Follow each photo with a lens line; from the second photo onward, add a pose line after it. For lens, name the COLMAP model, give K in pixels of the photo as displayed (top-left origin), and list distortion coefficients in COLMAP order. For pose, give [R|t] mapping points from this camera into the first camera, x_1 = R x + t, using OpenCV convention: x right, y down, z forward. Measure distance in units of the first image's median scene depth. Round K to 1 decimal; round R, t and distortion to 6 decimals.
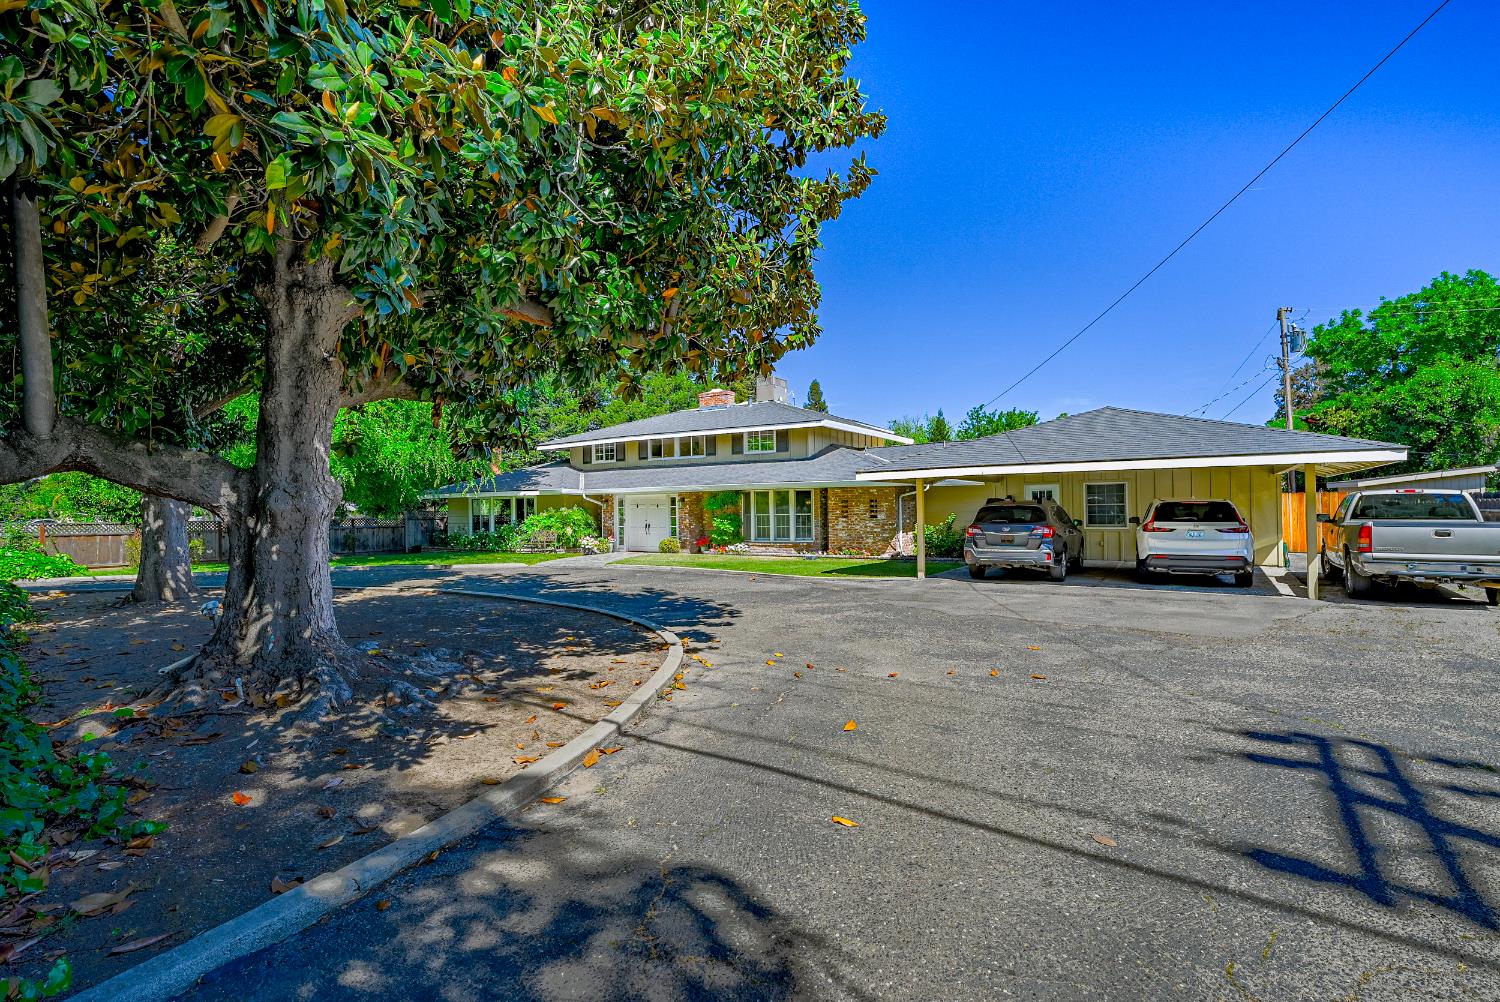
lens RADIAL K [[709.8, 0, 750.0], [0, 709.8, 501.0], [0, 0, 1]] dist [0.000364, -0.000005]
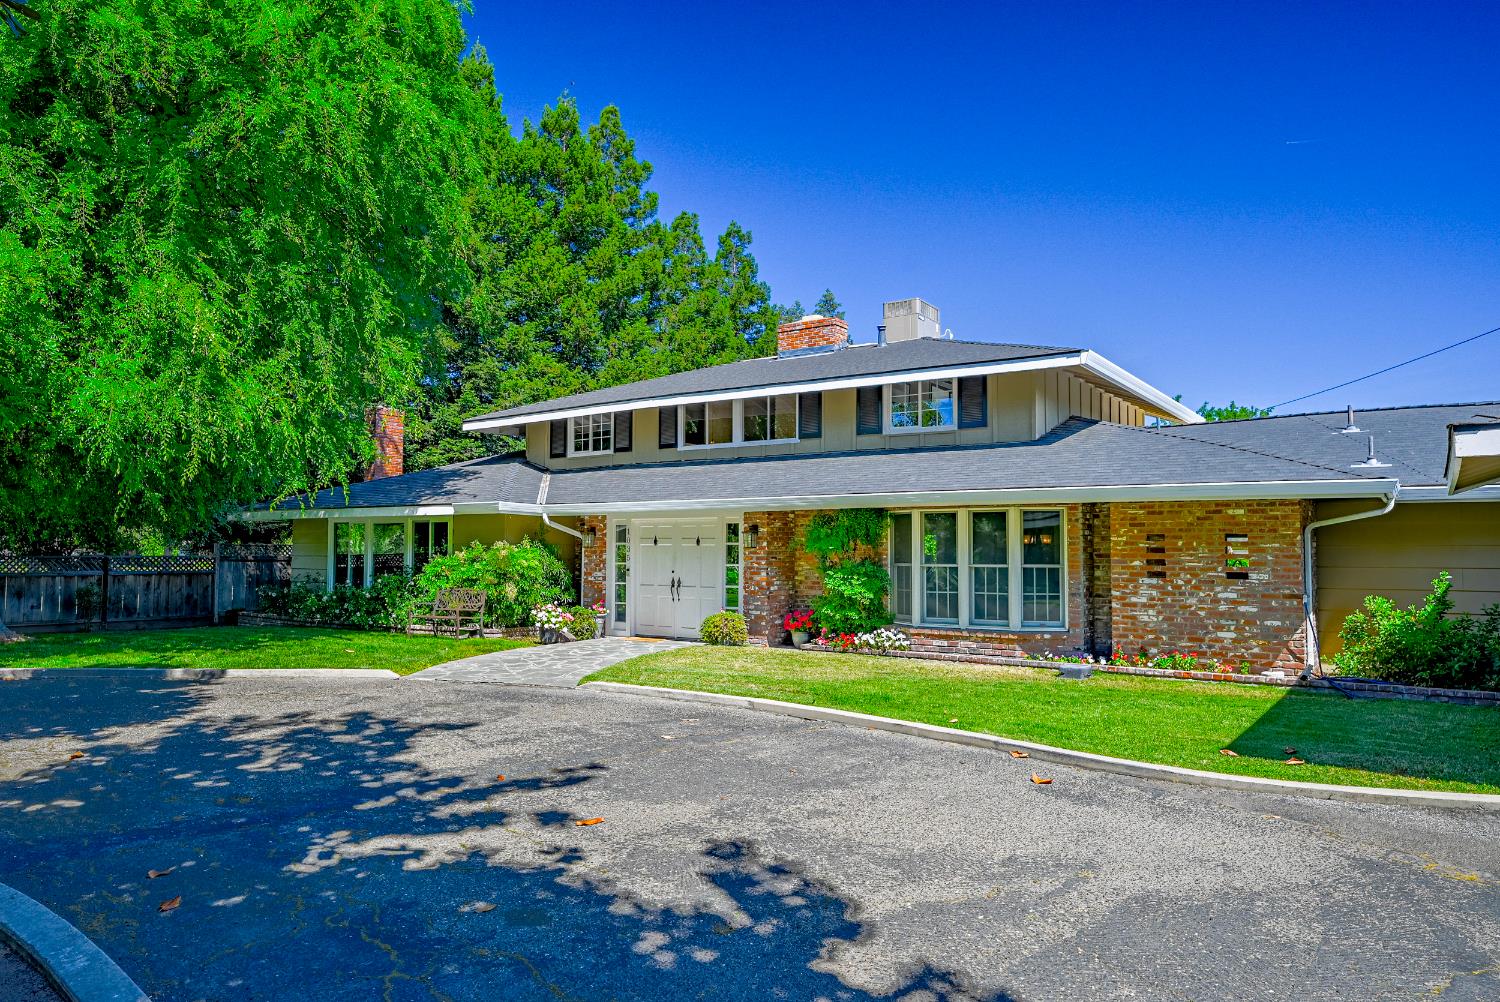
lens RADIAL K [[989.5, 0, 750.0], [0, 989.5, 501.0], [0, 0, 1]] dist [-0.001839, 0.001135]
pose [[0.998535, 0.015878, -0.051731, -0.062420], [-0.017979, 0.999021, -0.040410, 0.005866], [0.051039, 0.041281, 0.997843, 0.345258]]
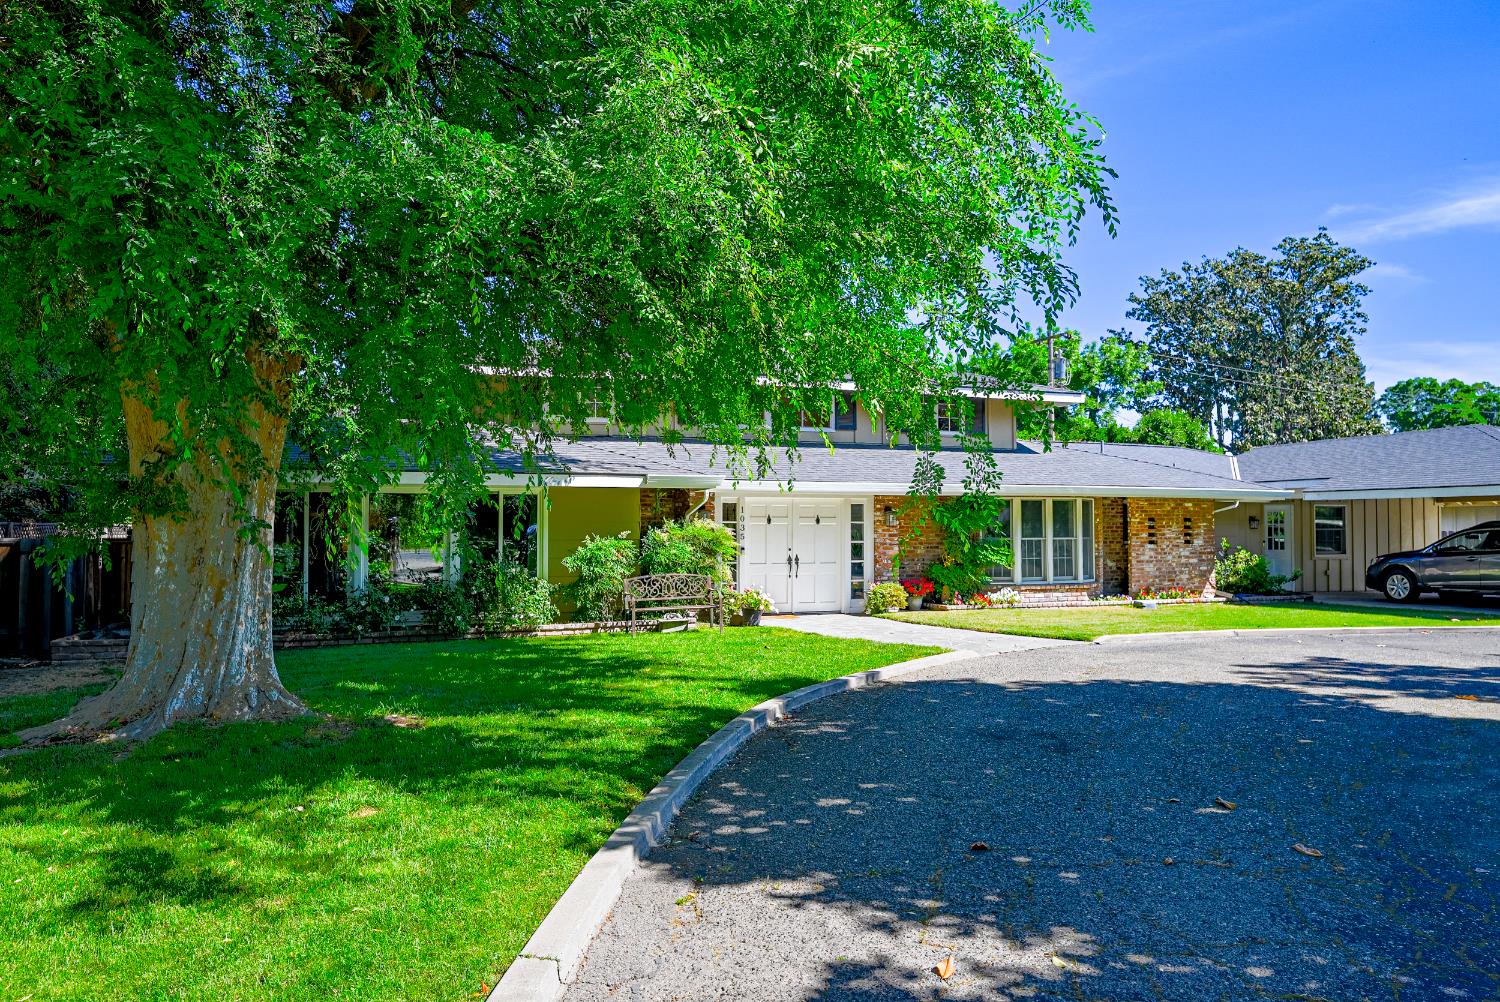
lens RADIAL K [[989.5, 0, 750.0], [0, 989.5, 501.0], [0, 0, 1]] dist [-0.001839, 0.001135]
pose [[0.612908, 0.034278, 0.789410, -0.717132], [-0.016651, 0.999397, -0.030468, 0.015289], [-0.789979, 0.005529, 0.613109, 0.611164]]
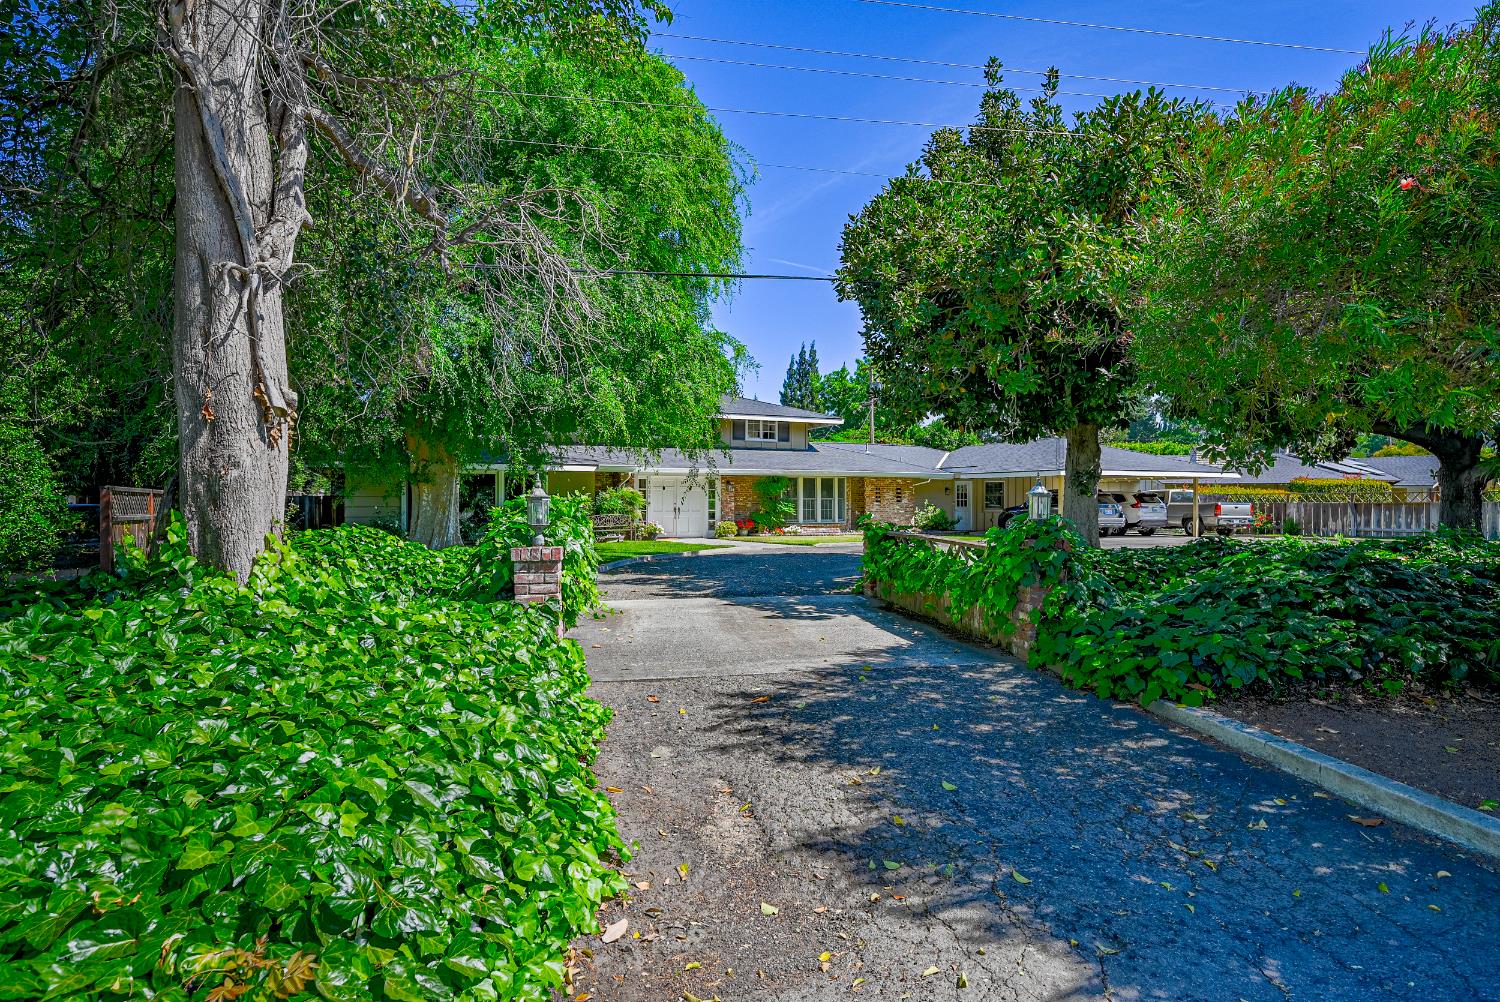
lens RADIAL K [[845.0, 0, 750.0], [0, 845.0, 501.0], [0, 0, 1]] dist [-0.000065, -0.000008]
pose [[0.556185, 0.012788, 0.830960, -1.028475], [-0.018060, 0.999831, -0.003299, 0.026001], [-0.830862, -0.013173, 0.556323, 0.307594]]
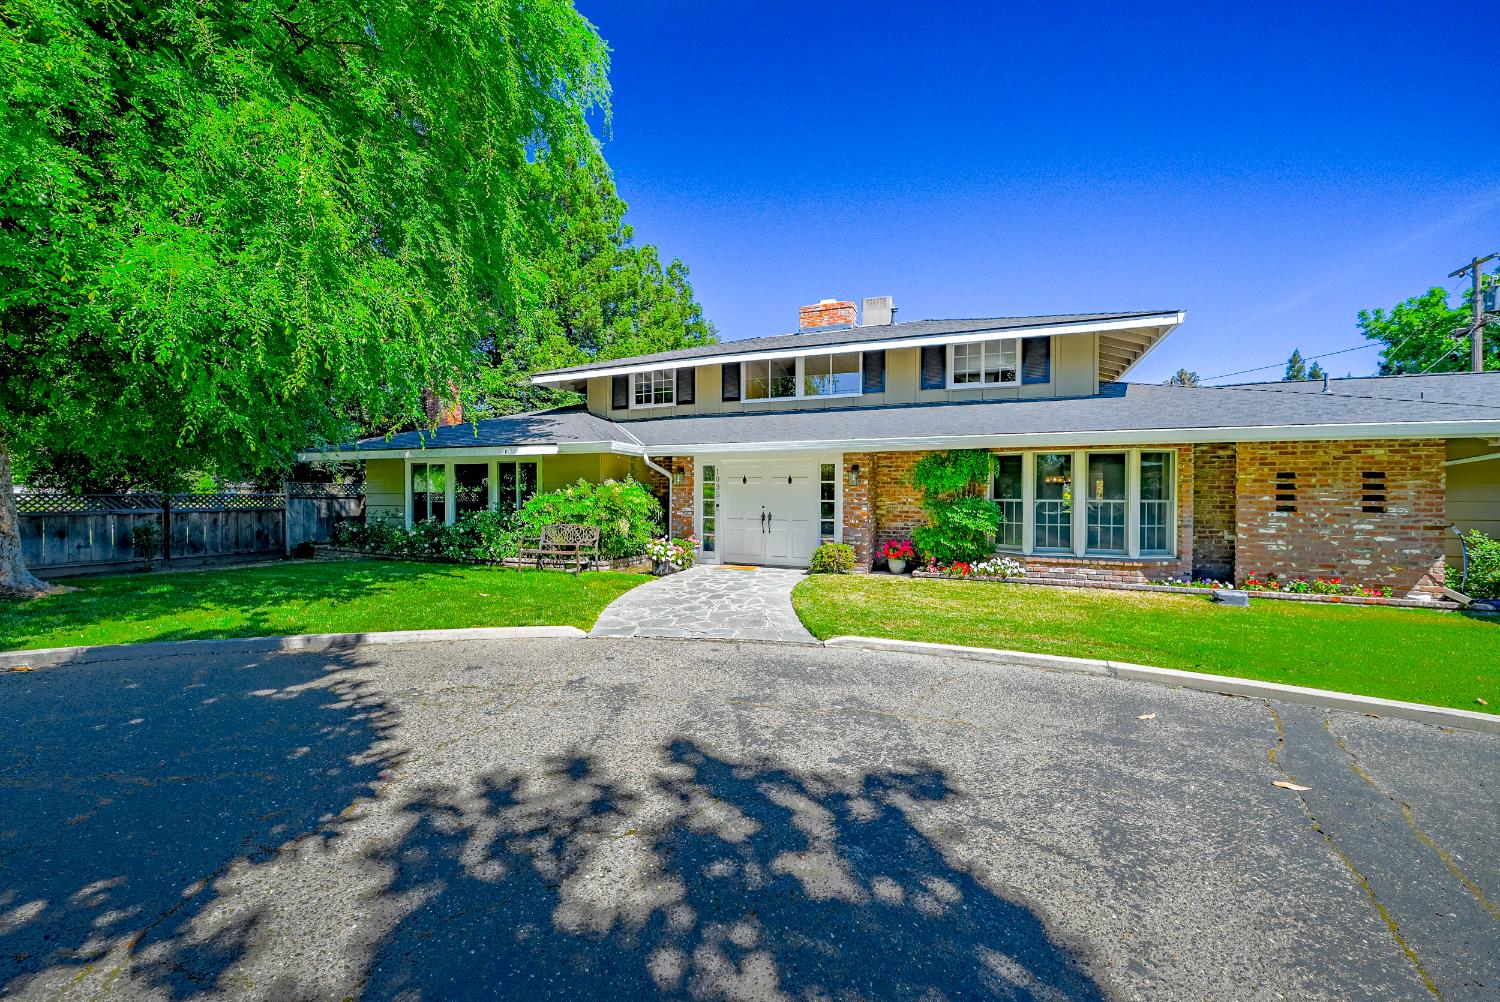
lens RADIAL K [[592.3, 0, 754.5], [0, 592.3, 500.4], [0, 0, 1]] dist [-0.001018, -0.000334]
pose [[0.987160, 0.015651, 0.158967, -0.227944], [-0.019317, 0.999581, 0.021542, 0.013006], [-0.158563, -0.024336, 0.987049, 0.568971]]
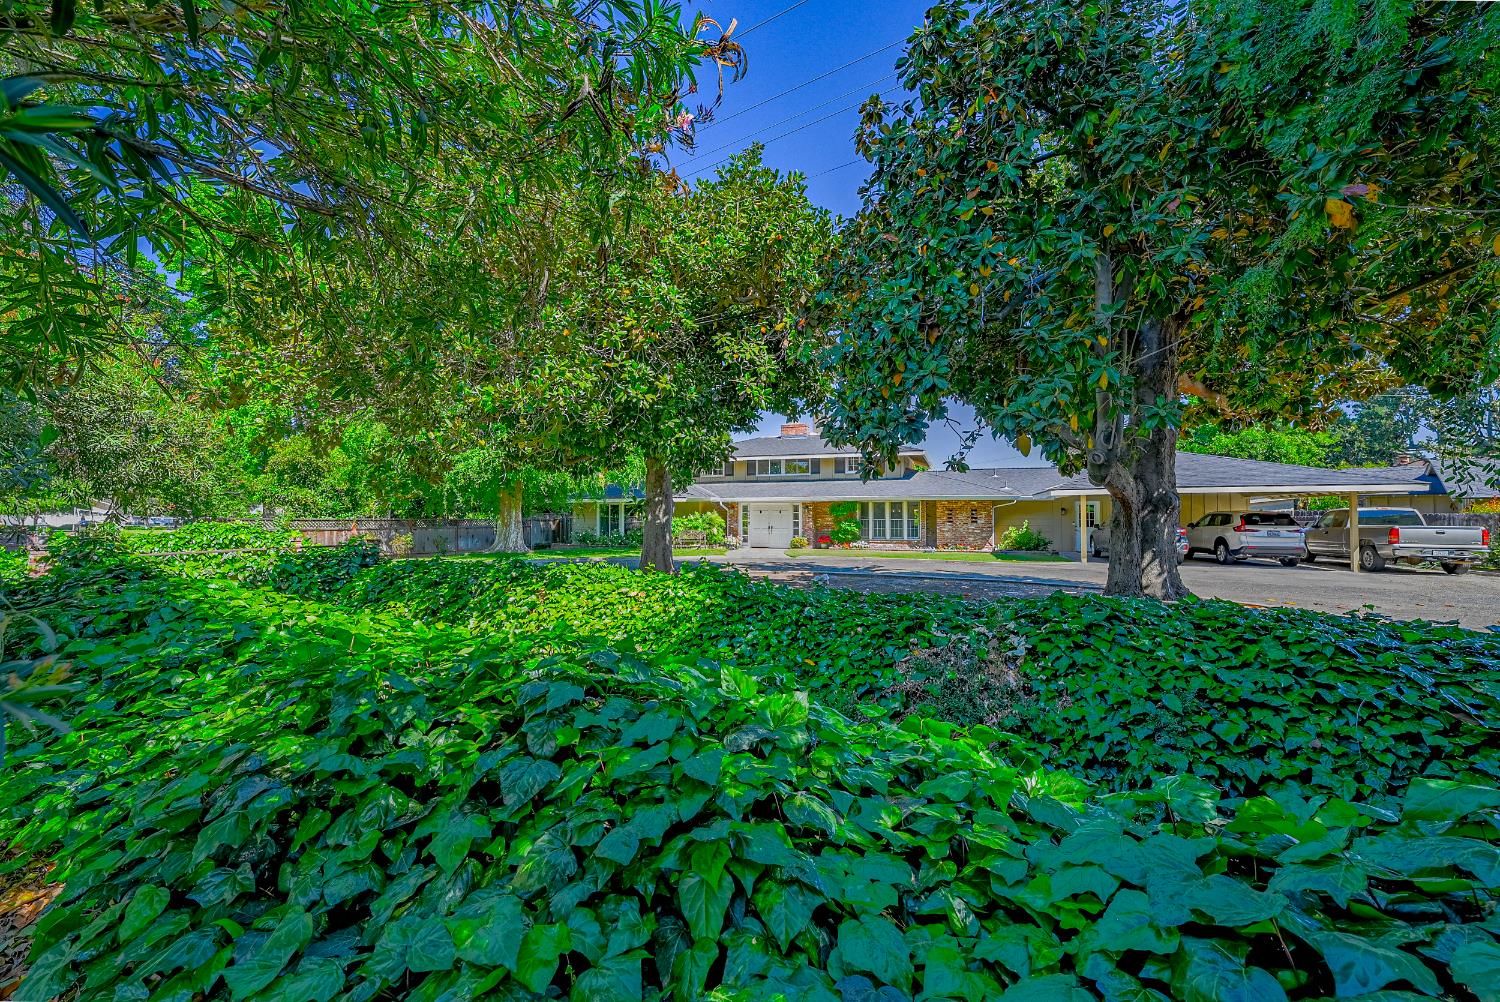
lens RADIAL K [[592.3, 0, 754.5], [0, 592.3, 500.4], [0, 0, 1]] dist [-0.001018, -0.000334]
pose [[0.976488, 0.019955, 0.214647, -0.406784], [-0.015752, 0.999650, -0.021275, 0.009622], [-0.214996, 0.017394, 0.976460, -0.030662]]
